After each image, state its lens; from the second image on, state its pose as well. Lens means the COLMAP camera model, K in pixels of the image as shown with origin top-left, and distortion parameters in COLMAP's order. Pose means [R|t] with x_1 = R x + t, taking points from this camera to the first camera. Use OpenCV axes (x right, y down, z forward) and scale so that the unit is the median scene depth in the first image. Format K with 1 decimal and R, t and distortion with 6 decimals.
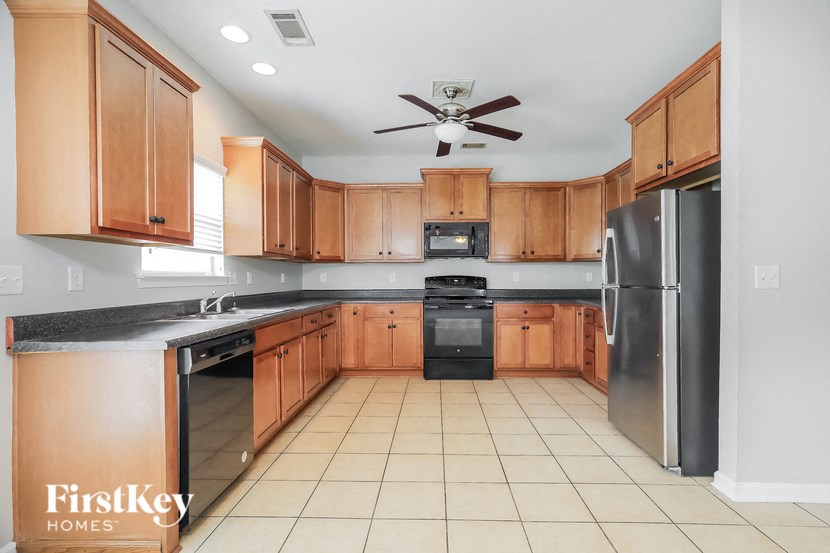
lens RADIAL K [[401.5, 0, 419.8], [0, 401.5, 278.5], [0, 0, 1]] dist [0.011047, 0.001383]
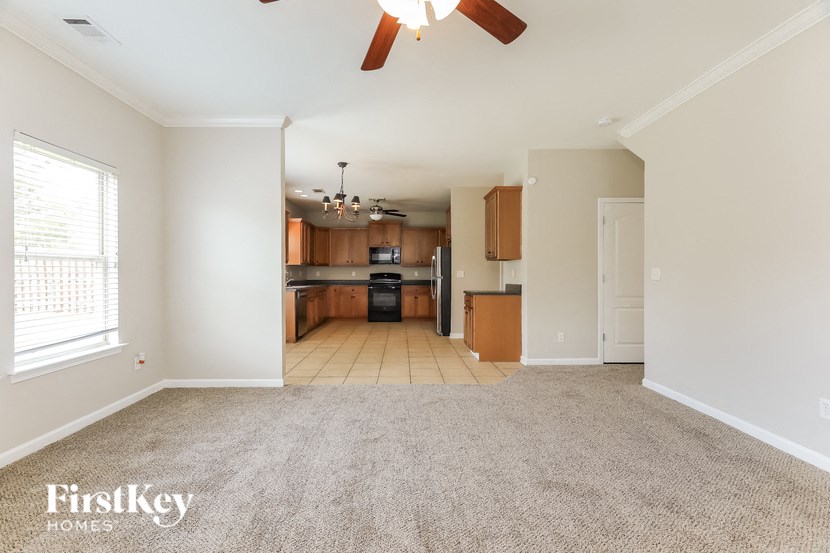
lens RADIAL K [[401.5, 0, 410.5], [0, 401.5, 272.8], [0, 0, 1]] dist [0.011047, 0.001383]
pose [[0.998012, 0.005192, 0.062817, 0.096770], [-0.004892, 0.999976, -0.004940, 0.001355], [-0.062841, 0.004623, 0.998013, -1.090712]]
